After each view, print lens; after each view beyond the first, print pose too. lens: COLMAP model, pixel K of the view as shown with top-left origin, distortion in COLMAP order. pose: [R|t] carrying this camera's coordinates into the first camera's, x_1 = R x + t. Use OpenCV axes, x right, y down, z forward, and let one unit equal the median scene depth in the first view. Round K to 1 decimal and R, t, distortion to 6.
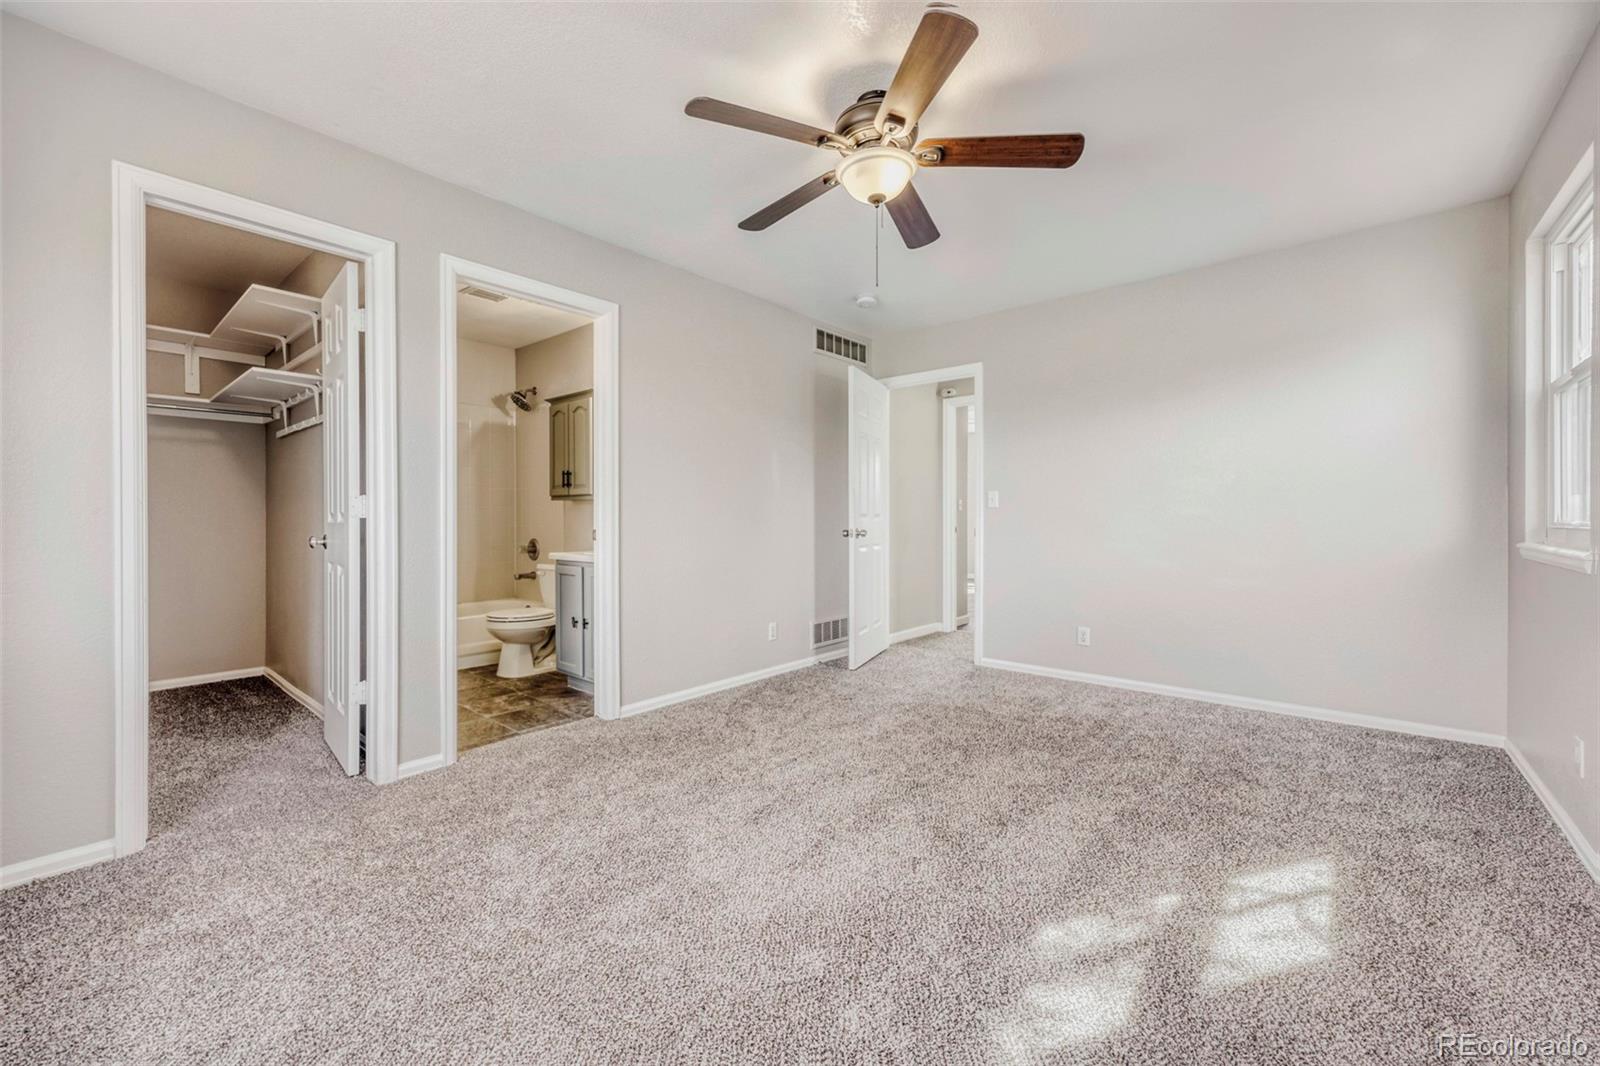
lens RADIAL K [[651.4, 0, 810.5], [0, 651.4, 521.0], [0, 0, 1]] dist [0.000026, 0.000434]
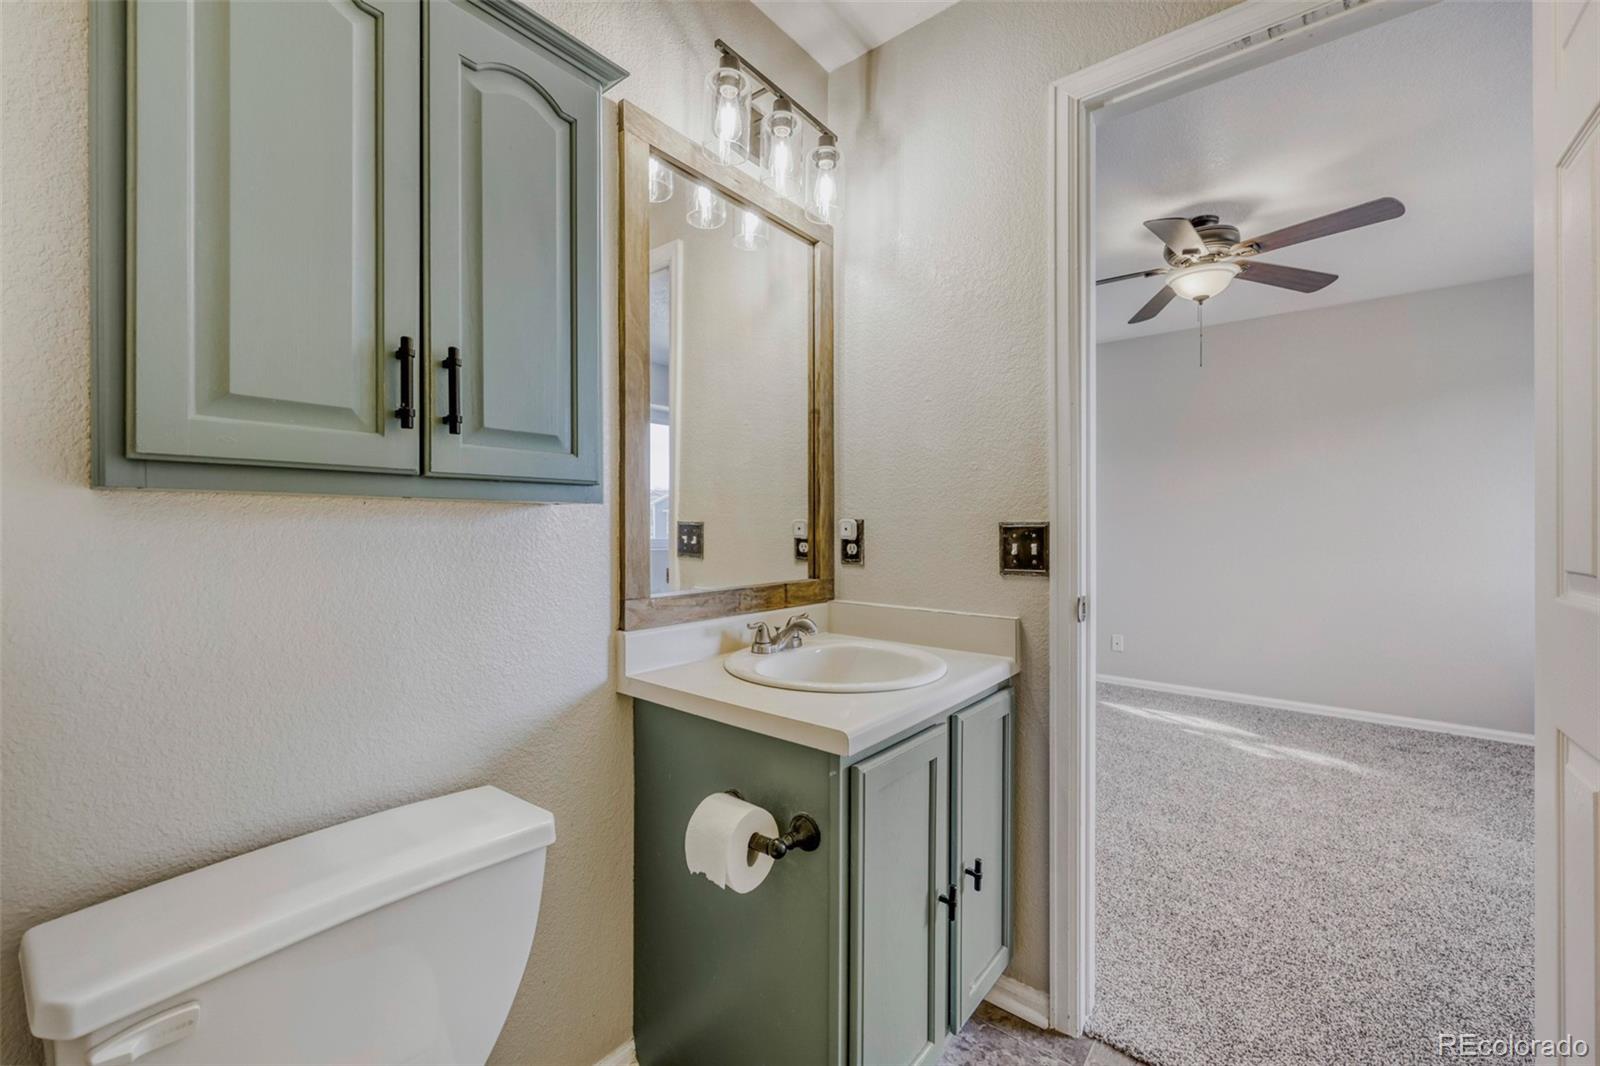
lens RADIAL K [[651.4, 0, 811.8], [0, 651.4, 532.5], [0, 0, 1]] dist [0.000026, 0.000434]
pose [[-0.046020, -0.004572, 0.998930, -0.545923], [0.001329, 0.999988, 0.004638, -0.022135], [-0.998940, 0.001541, -0.046014, 0.861957]]
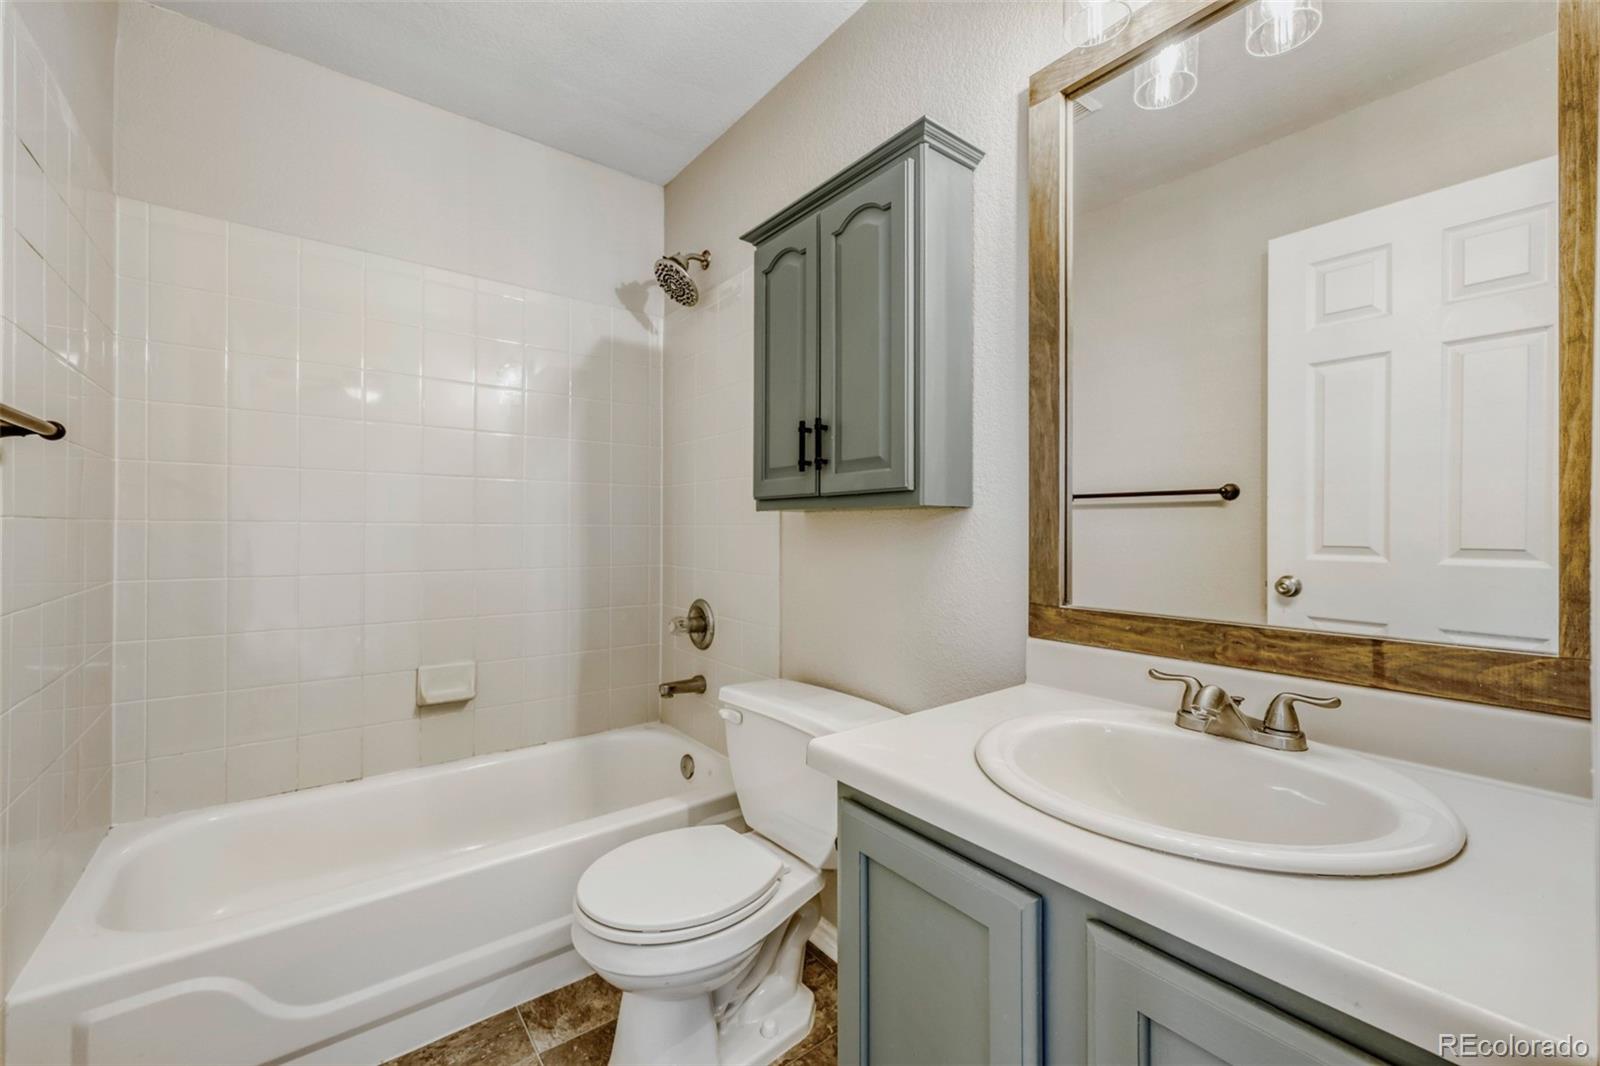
lens RADIAL K [[651.4, 0, 805.3], [0, 651.4, 525.5], [0, 0, 1]] dist [0.000026, 0.000434]
pose [[0.979974, 0.004835, -0.199068, -0.300369], [-0.006359, 0.999955, -0.007018, -0.021018], [0.199025, 0.008143, 0.979961, 0.652767]]
